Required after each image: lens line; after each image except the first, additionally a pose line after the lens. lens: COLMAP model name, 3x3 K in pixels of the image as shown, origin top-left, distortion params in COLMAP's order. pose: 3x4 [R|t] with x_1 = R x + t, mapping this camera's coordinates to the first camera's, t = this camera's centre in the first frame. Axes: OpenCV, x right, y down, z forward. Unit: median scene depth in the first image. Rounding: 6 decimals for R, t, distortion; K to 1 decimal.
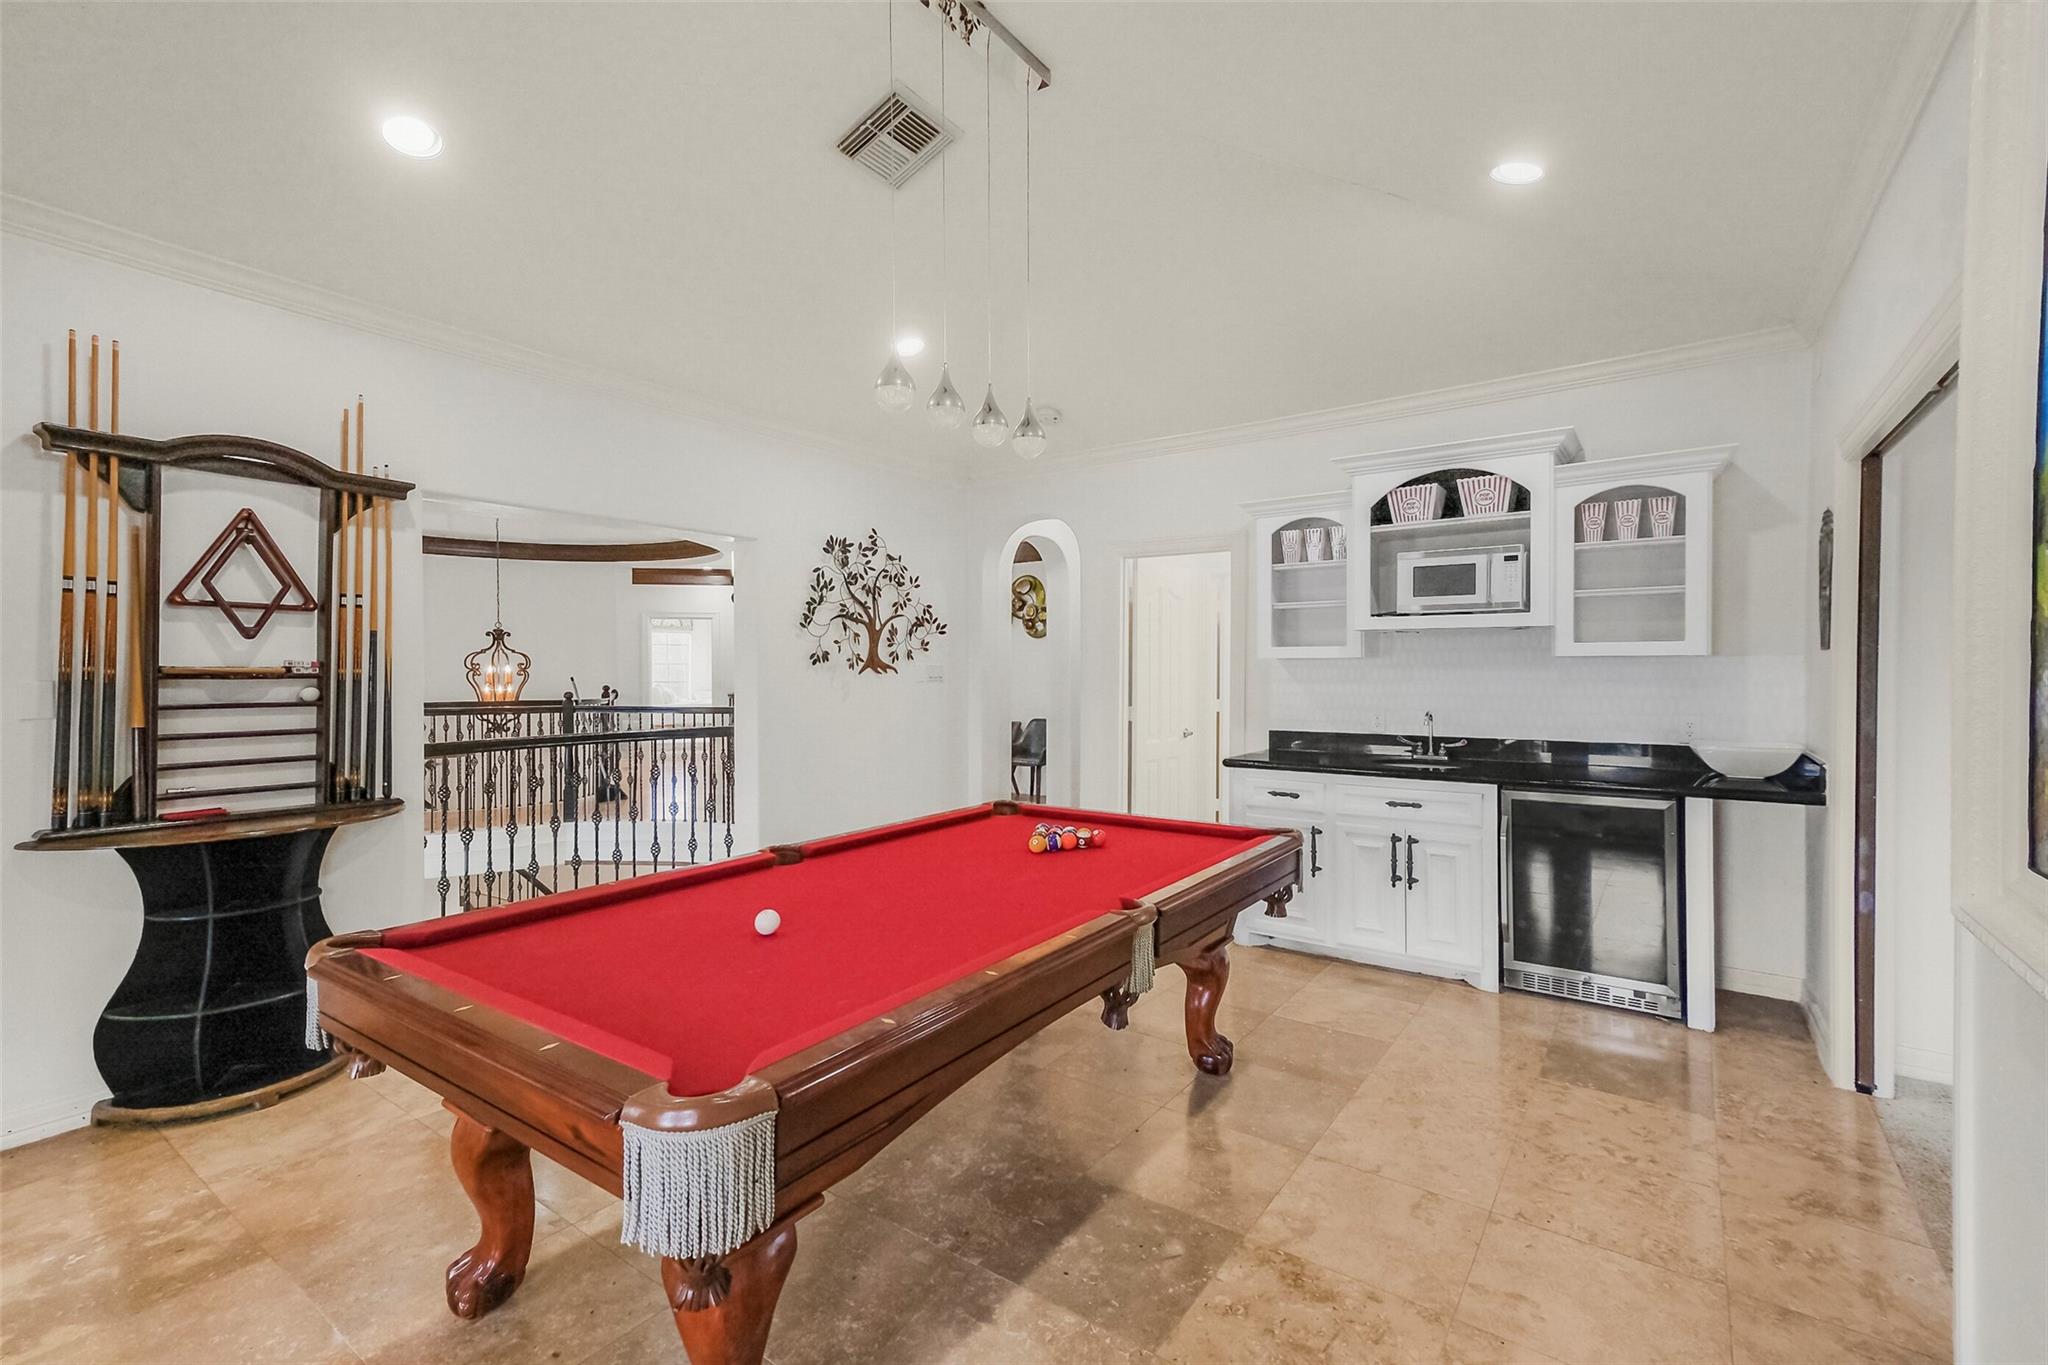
lens RADIAL K [[918.5, 0, 1026.5], [0, 918.5, 670.8], [0, 0, 1]] dist [-0.004577, -0.000055]
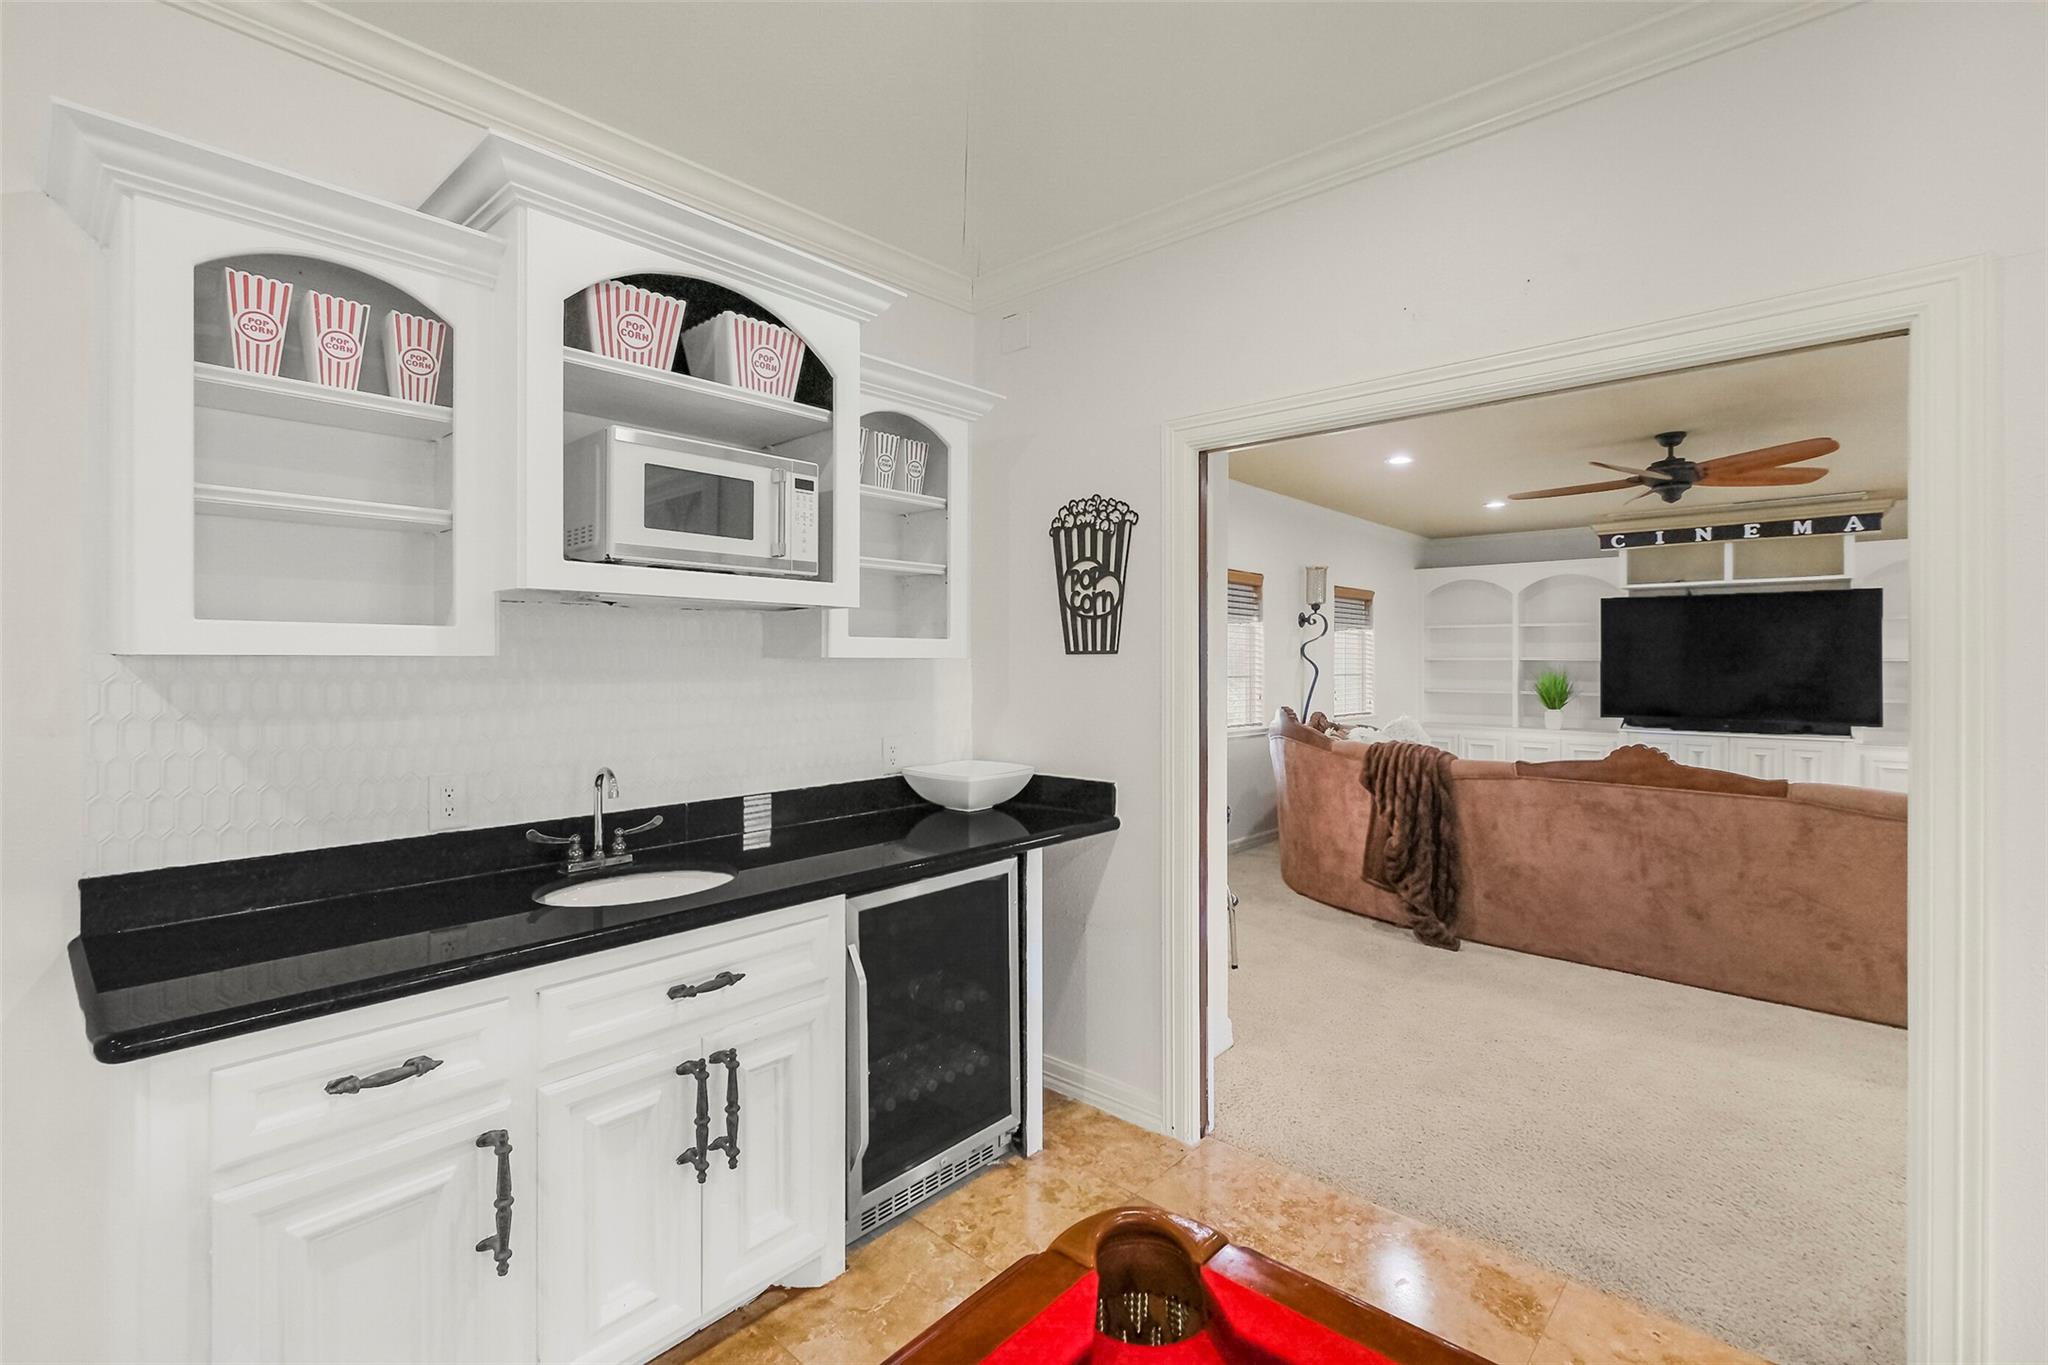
lens RADIAL K [[918.5, 0, 1042.0], [0, 918.5, 655.0], [0, 0, 1]] dist [-0.004577, -0.000055]
pose [[0.106473, 0.003446, 0.994310, -0.019457], [-0.003135, 0.999990, -0.003130, -0.015468], [-0.994311, -0.002784, 0.106482, 0.768957]]
